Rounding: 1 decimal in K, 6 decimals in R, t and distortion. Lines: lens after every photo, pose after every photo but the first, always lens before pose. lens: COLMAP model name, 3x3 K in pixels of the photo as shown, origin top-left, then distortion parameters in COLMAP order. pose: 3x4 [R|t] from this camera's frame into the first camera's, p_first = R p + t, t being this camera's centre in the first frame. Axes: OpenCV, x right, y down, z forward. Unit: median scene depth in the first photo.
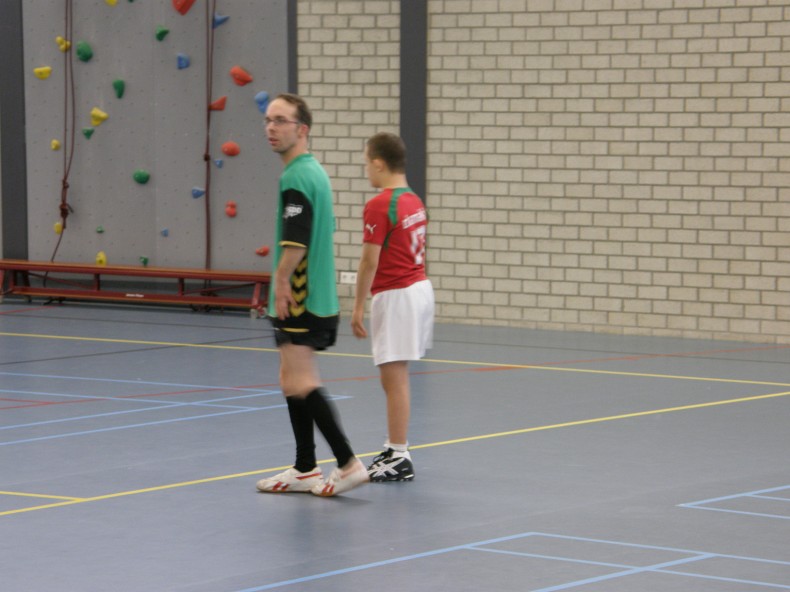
lens RADIAL K [[3303.9, 0, 394.3], [0, 3303.9, 296.3], [0, 0, 1]] dist [1.386320, 0.000000]
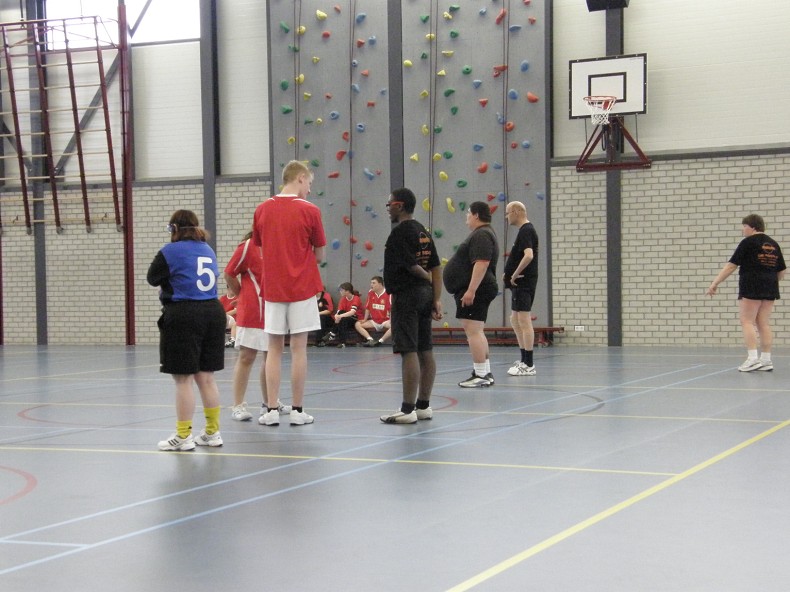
lens RADIAL K [[1417.9, 0, 387.0], [0, 1417.9, 303.8], [0, 0, 1]] dist [0.266916, 0.000000]
pose [[0.984343, -0.043832, 0.170727, -0.314934], [0.047075, 0.998779, -0.014990, -0.014054], [-0.169862, 0.022792, 0.985204, 0.076047]]
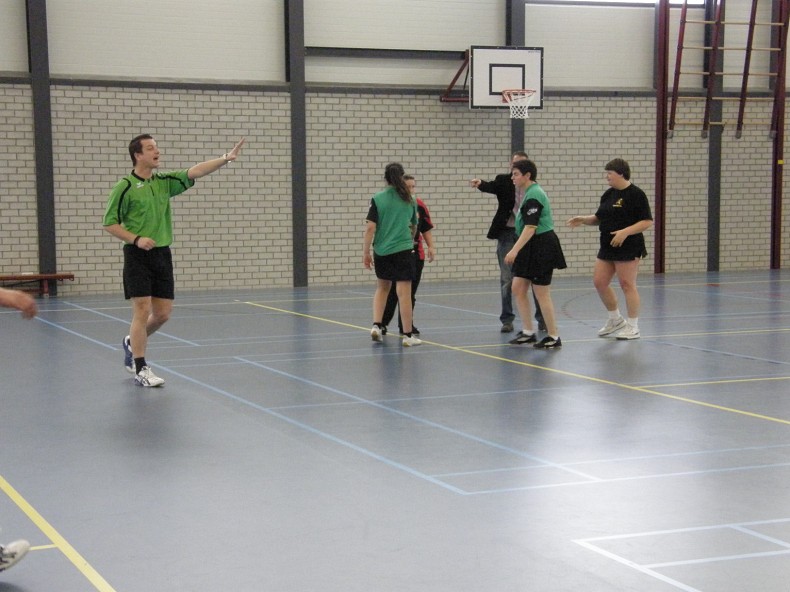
lens RADIAL K [[1545.7, 0, 410.7], [0, 1545.7, 315.3], [0, 0, 1]] dist [0.317941, 0.000000]
pose [[0.521279, -0.090788, 0.848543, -1.332627], [0.060465, 0.995755, 0.069393, -0.064541], [-0.851241, 0.015134, 0.524556, 0.770517]]
